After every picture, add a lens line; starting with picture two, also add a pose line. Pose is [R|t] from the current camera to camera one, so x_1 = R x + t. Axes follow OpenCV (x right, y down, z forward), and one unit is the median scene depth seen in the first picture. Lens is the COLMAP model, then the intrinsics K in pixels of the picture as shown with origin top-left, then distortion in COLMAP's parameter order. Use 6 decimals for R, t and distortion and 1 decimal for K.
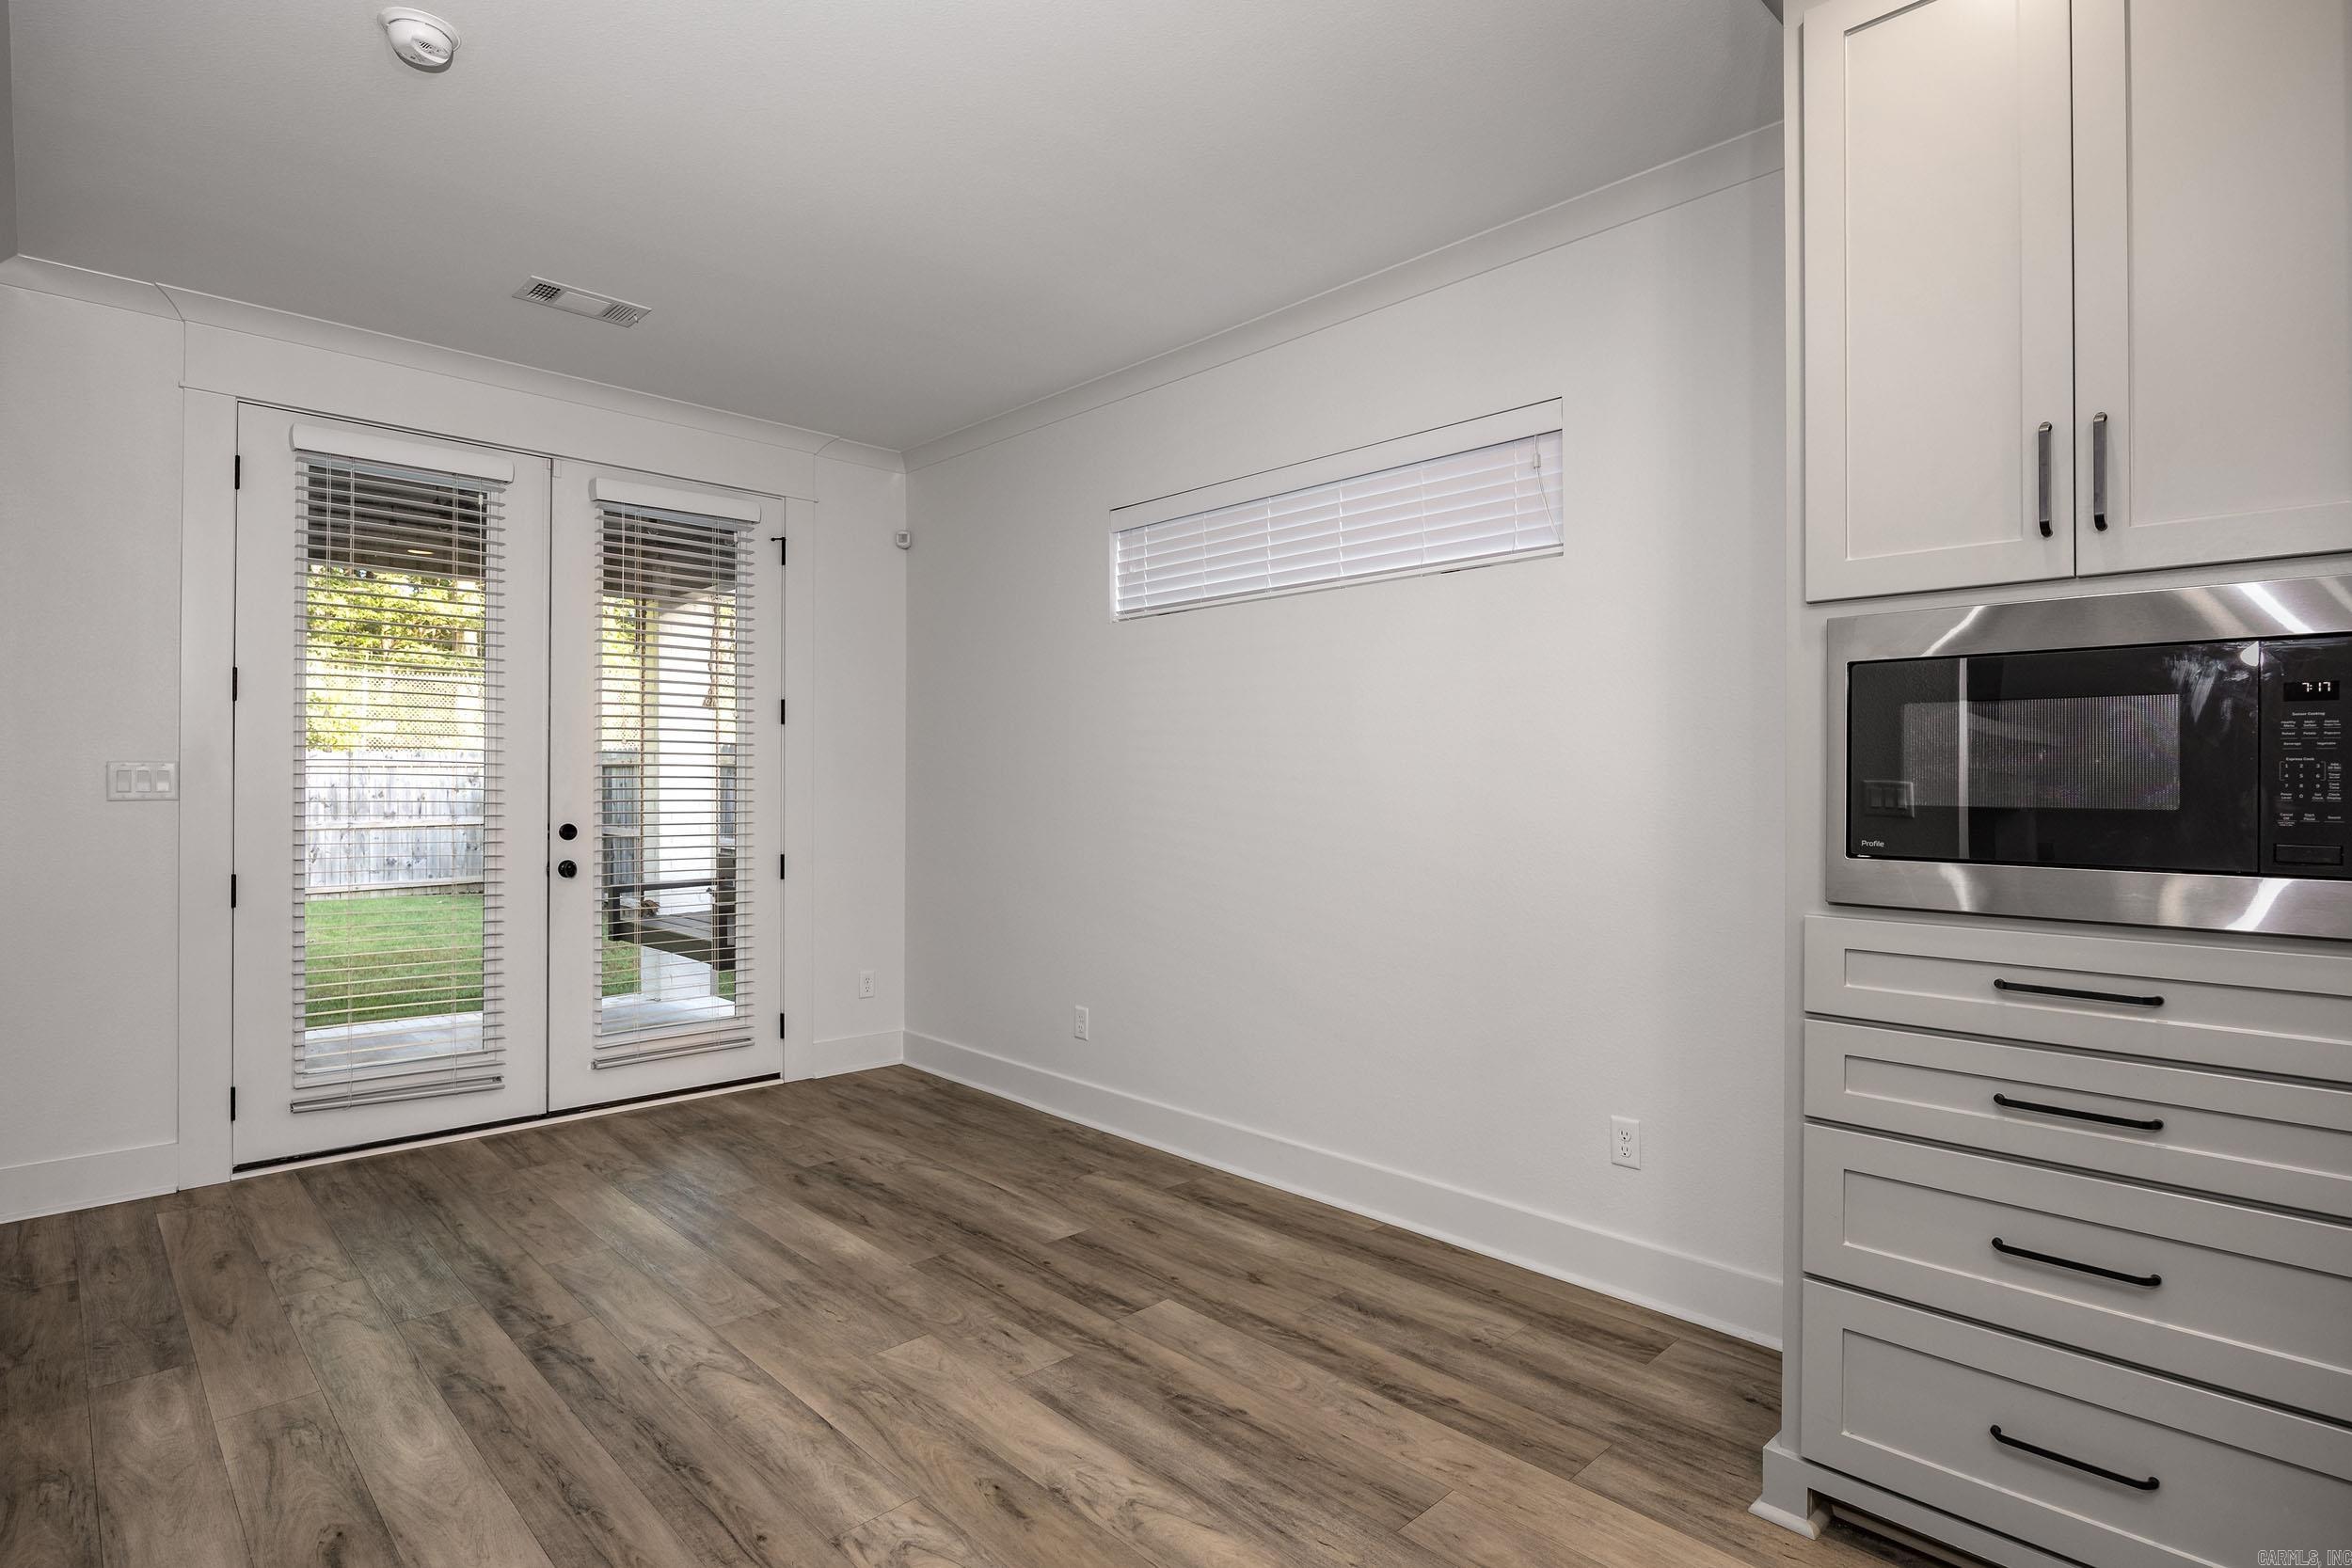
lens RADIAL K [[1194.9, 0, 1176.2], [0, 1194.9, 790.6], [0, 0, 1]] dist [-0.000133, -0.000004]
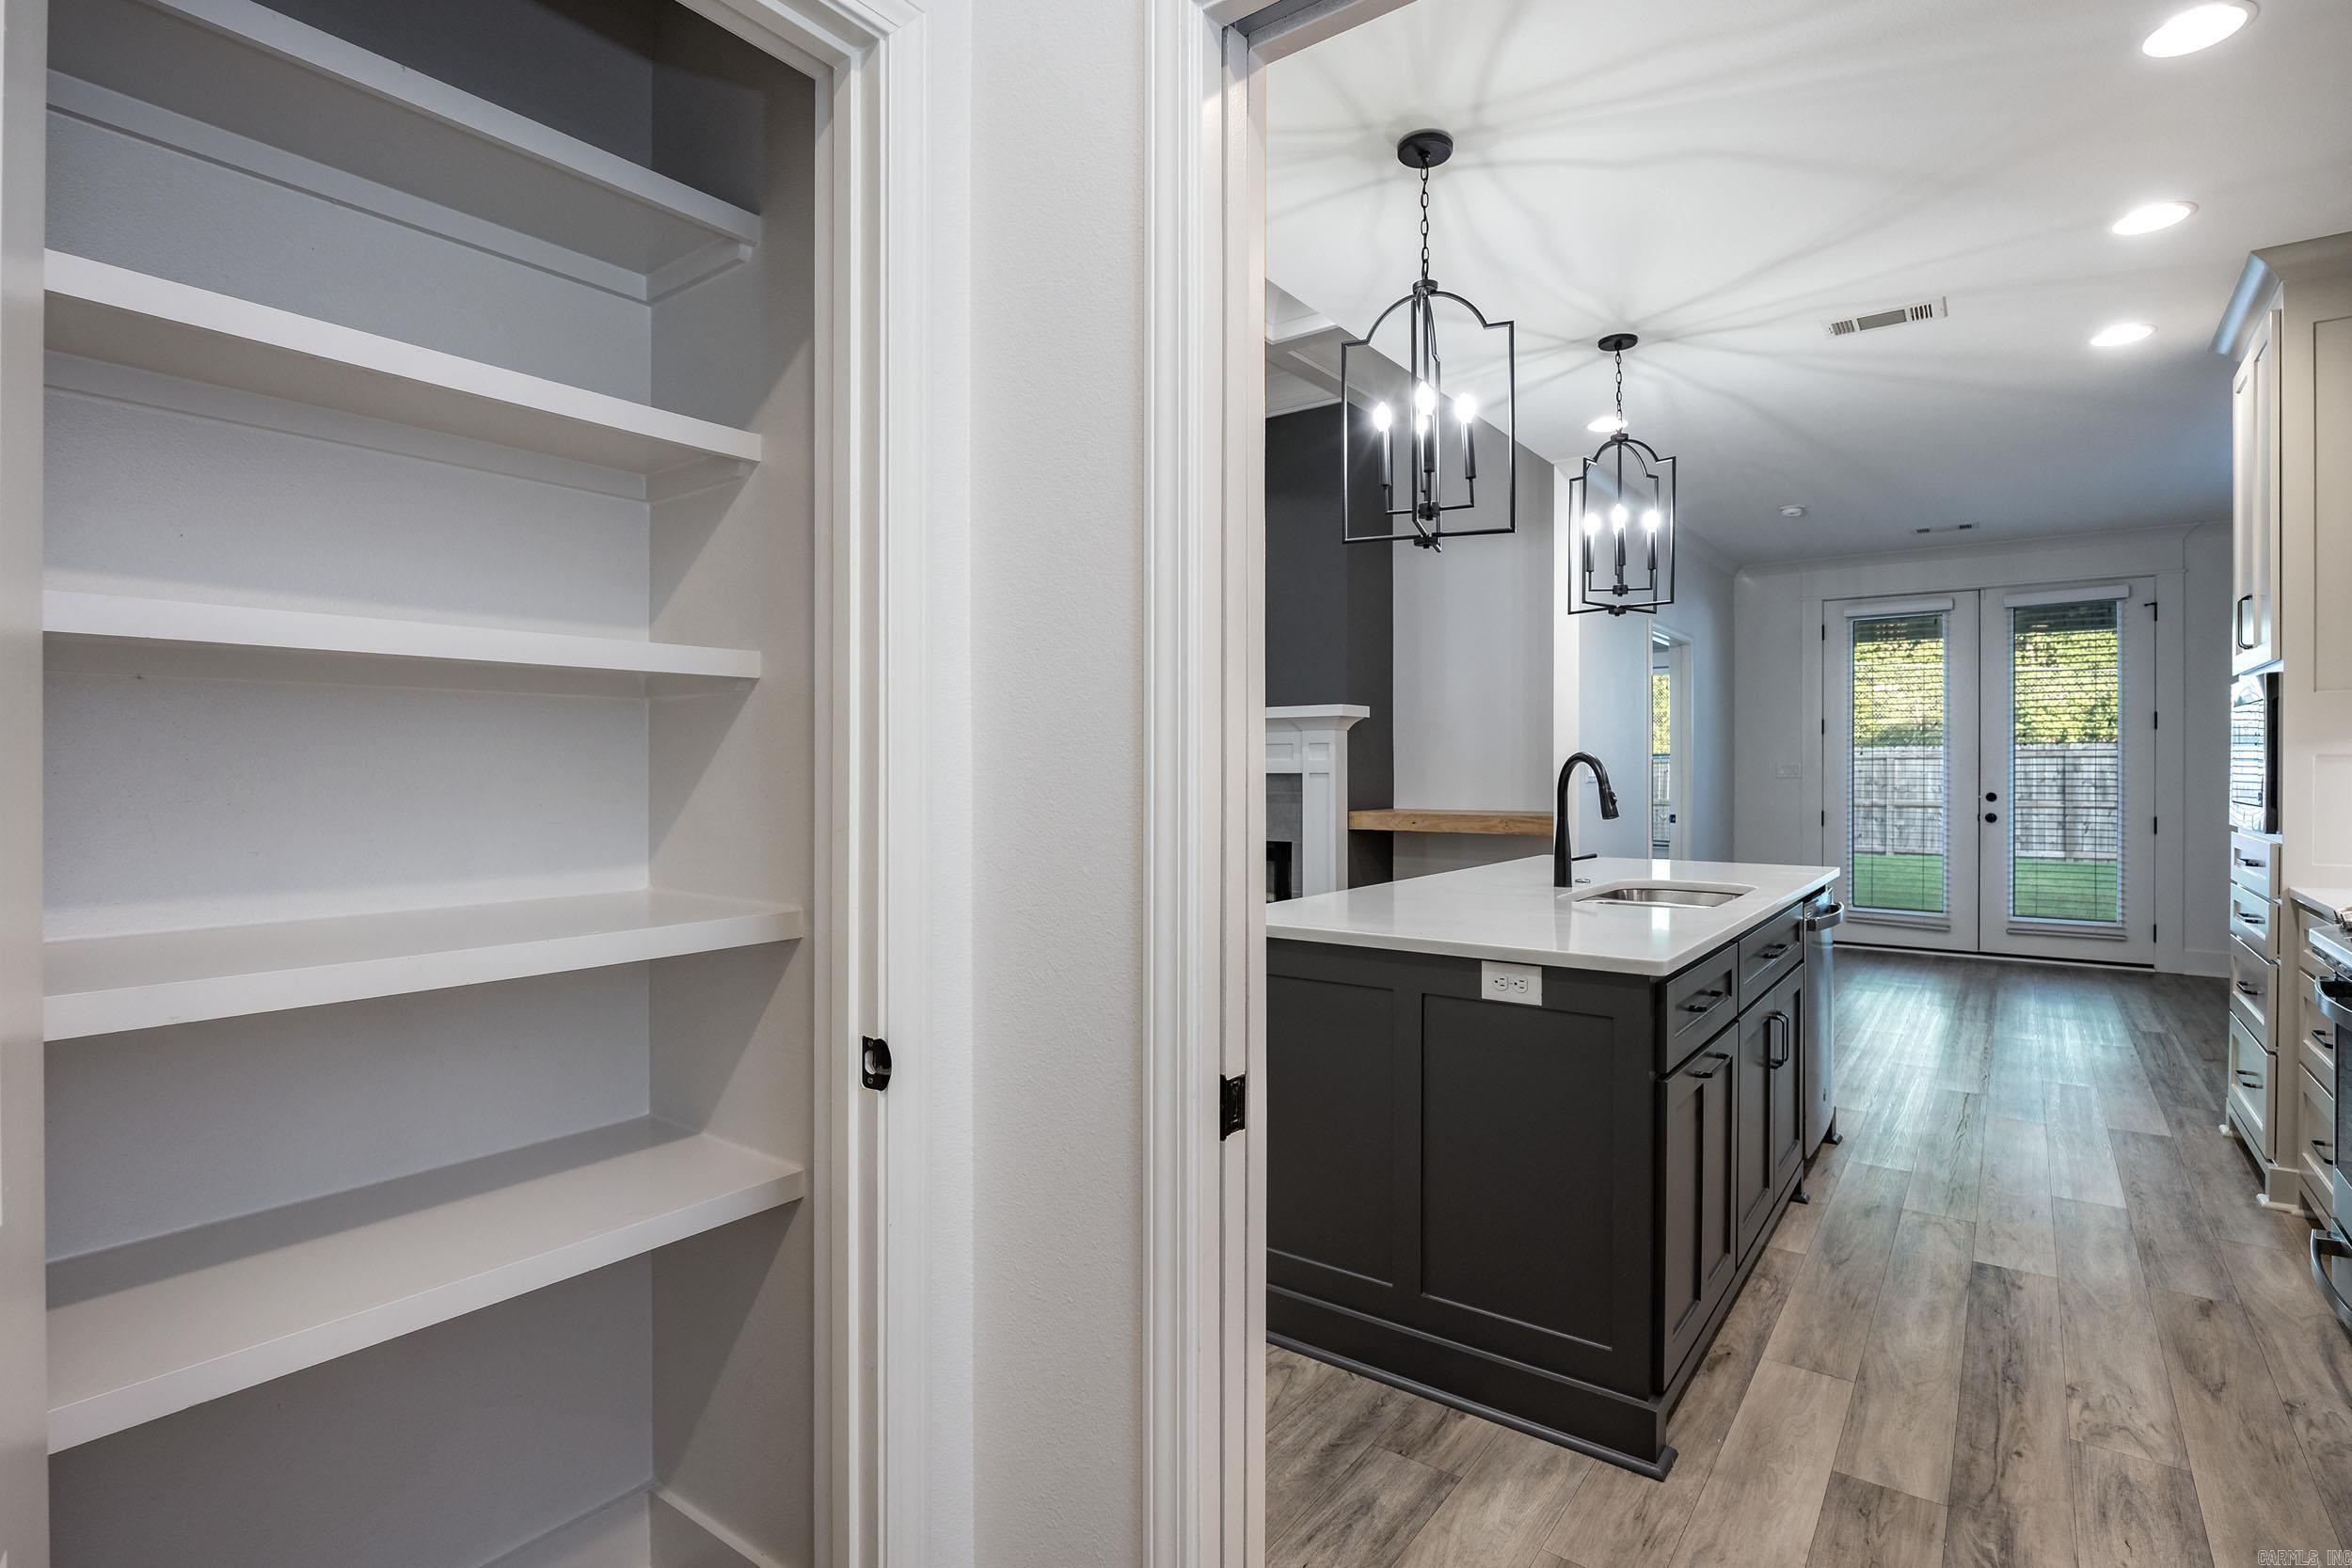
lens RADIAL K [[1154.3, 0, 1166.0], [0, 1154.3, 771.0], [0, 0, 1]] dist [0.001941, 0.000235]
pose [[0.172089, -0.001317, -0.985081, 0.973562], [0.000007, 0.999999, -0.001336, -0.001908], [0.985081, 0.000223, 0.172088, -0.503450]]
